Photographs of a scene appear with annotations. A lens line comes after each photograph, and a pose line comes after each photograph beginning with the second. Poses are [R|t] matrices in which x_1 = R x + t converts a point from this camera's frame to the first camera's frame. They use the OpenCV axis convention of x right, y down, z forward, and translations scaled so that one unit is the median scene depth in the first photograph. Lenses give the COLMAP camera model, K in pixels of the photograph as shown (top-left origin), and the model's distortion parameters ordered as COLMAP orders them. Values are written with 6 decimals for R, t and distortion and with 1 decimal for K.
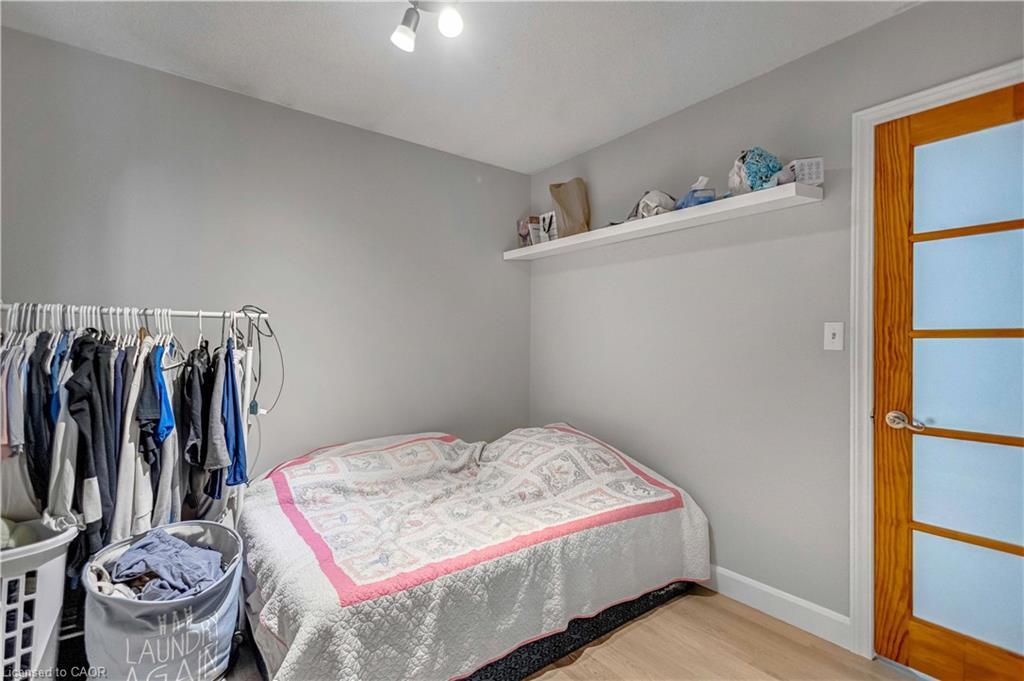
lens RADIAL K [[476.1, 0, 508.2], [0, 476.1, 341.2], [0, 0, 1]] dist [-0.002292, -0.000989]
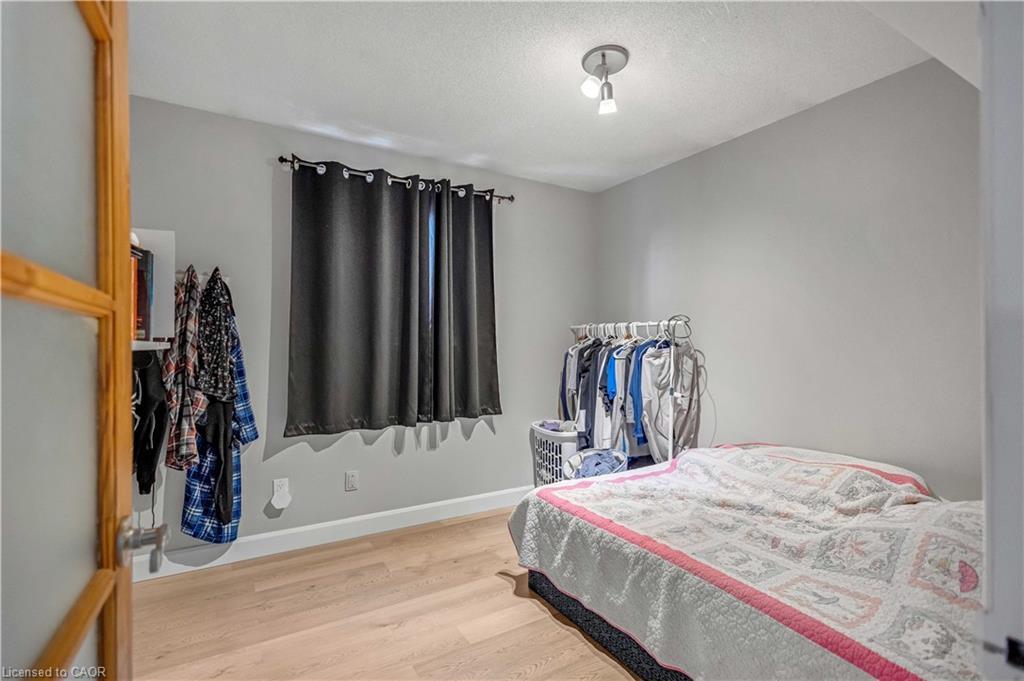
lens RADIAL K [[476.1, 0, 509.3], [0, 476.1, 342.7], [0, 0, 1]] dist [-0.002292, -0.000989]
pose [[-0.100647, -0.003237, -0.994917, 0.996959], [-0.000577, 0.999995, -0.003195, 0.007443], [0.994922, 0.000252, -0.100648, 0.776934]]
